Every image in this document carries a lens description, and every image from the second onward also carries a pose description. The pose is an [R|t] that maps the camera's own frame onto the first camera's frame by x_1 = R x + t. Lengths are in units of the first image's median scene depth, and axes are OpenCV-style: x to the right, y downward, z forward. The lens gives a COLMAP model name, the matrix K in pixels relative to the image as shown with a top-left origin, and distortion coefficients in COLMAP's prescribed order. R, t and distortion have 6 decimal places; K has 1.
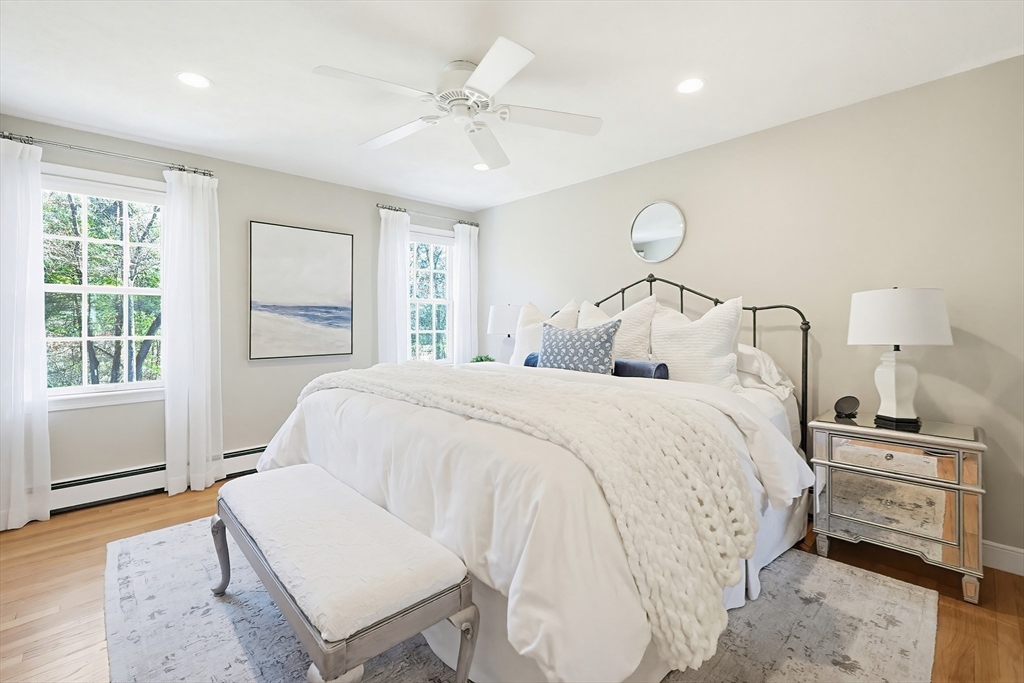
lens RADIAL K [[439.1, 0, 518.3], [0, 439.1, 328.2], [0, 0, 1]] dist [-0.003742, -0.000473]
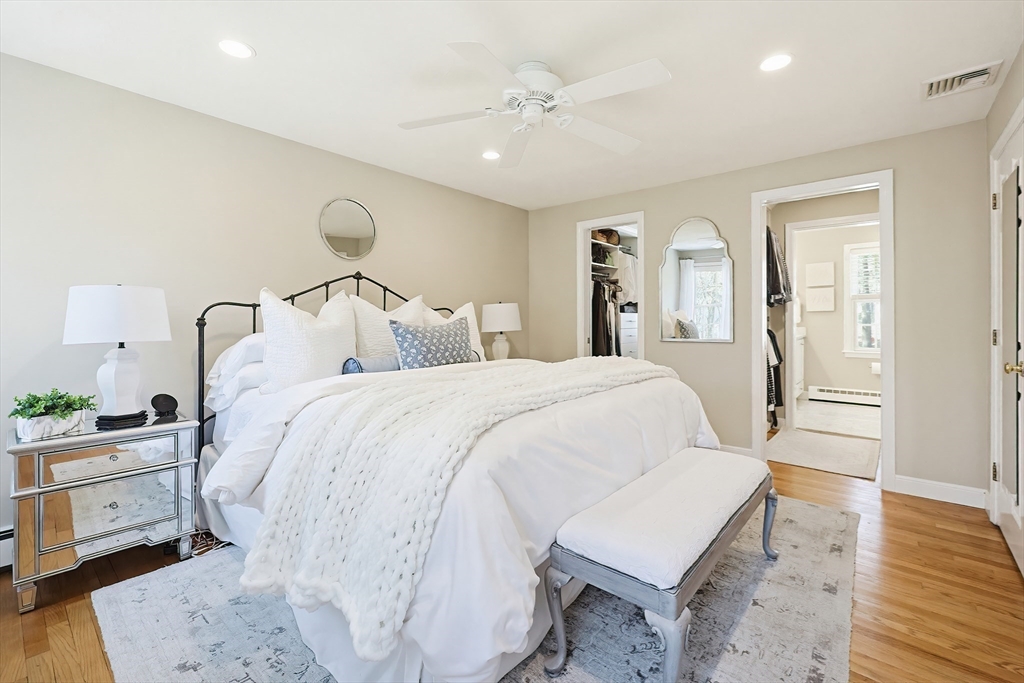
lens RADIAL K [[441.3, 0, 514.6], [0, 441.3, 325.6], [0, 0, 1]] dist [-0.001417, -0.000158]
pose [[-0.074887, -0.012607, 0.997112, -0.708336], [0.011886, 0.999838, 0.013534, -0.008478], [-0.997121, 0.012865, -0.074725, 0.691079]]
